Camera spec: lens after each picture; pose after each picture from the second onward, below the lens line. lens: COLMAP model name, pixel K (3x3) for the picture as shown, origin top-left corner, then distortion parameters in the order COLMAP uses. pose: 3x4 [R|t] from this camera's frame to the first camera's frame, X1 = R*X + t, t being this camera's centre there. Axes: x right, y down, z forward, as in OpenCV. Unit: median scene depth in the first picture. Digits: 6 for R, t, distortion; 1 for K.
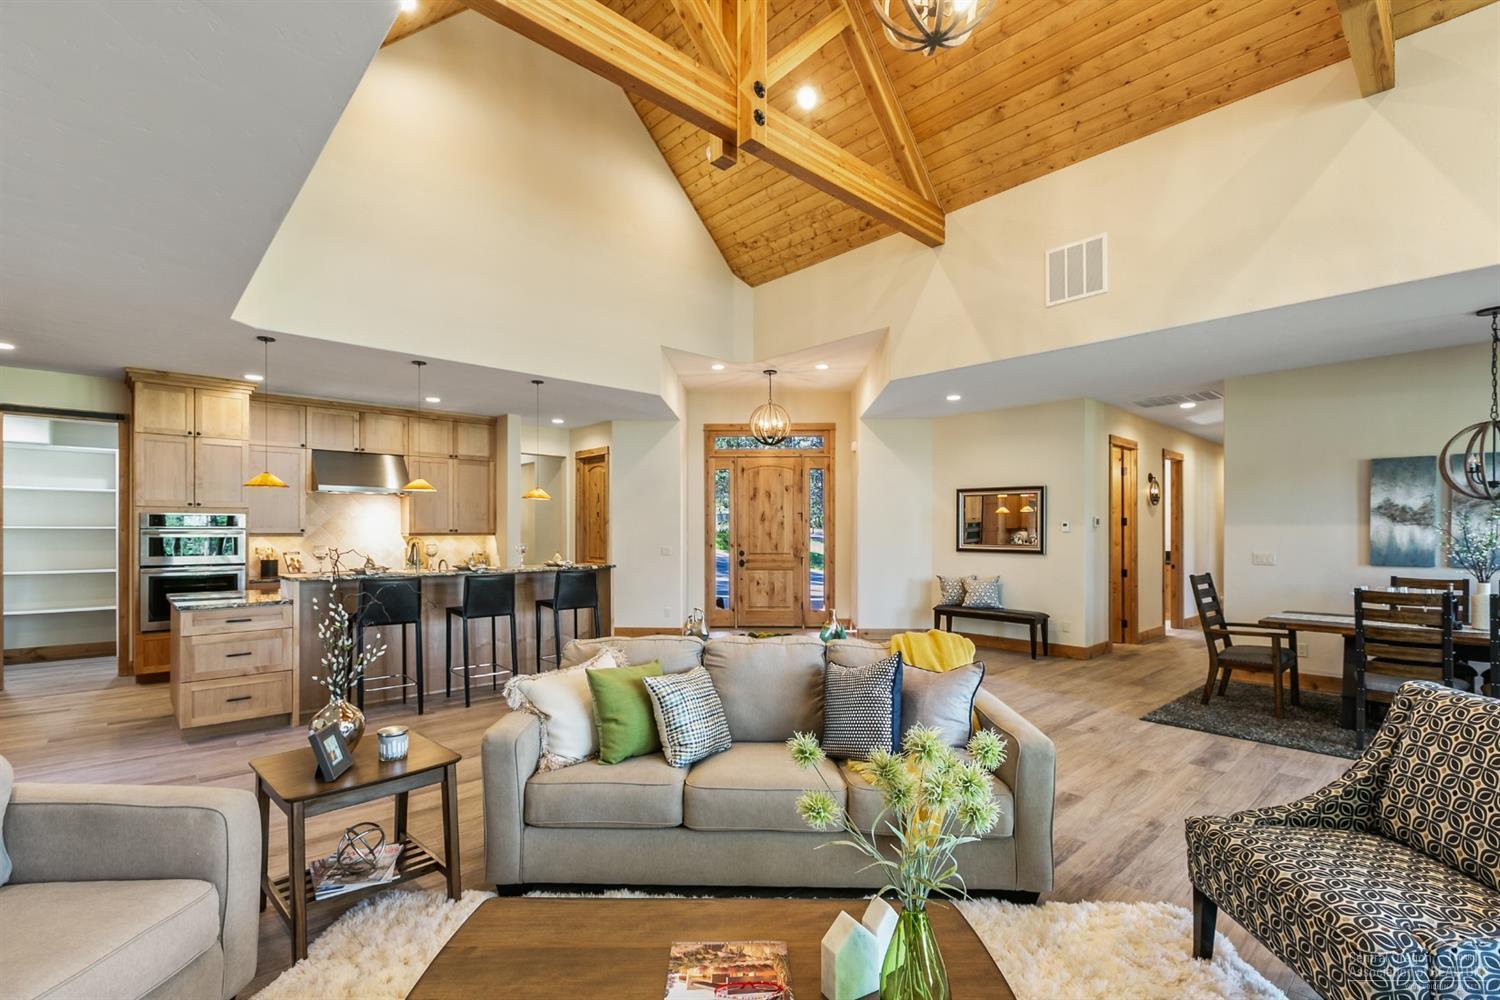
lens RADIAL K [[672.7, 0, 743.3], [0, 672.7, 529.4], [0, 0, 1]] dist [-0.001055, -0.000499]
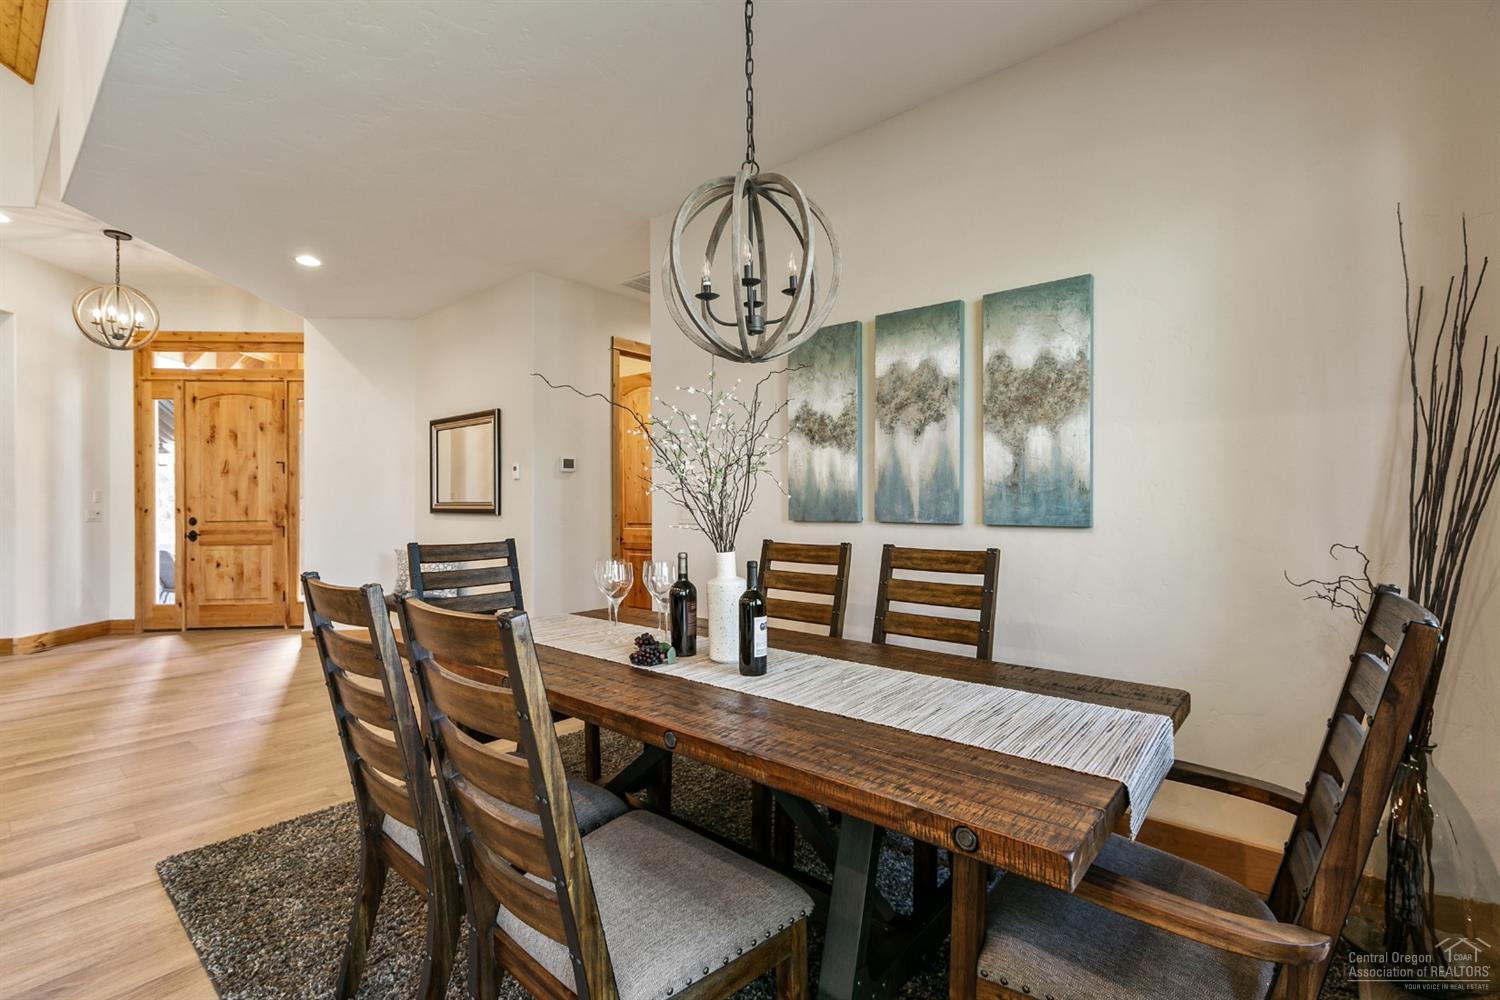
lens RADIAL K [[672.7, 0, 748.5], [0, 672.7, 501.9], [0, 0, 1]] dist [-0.001055, -0.000499]
pose [[0.991110, -0.008938, 0.132741, 0.468069], [0.009024, 0.999959, -0.000045, 0.020911], [-0.132735, 0.001243, 0.991151, 0.250238]]
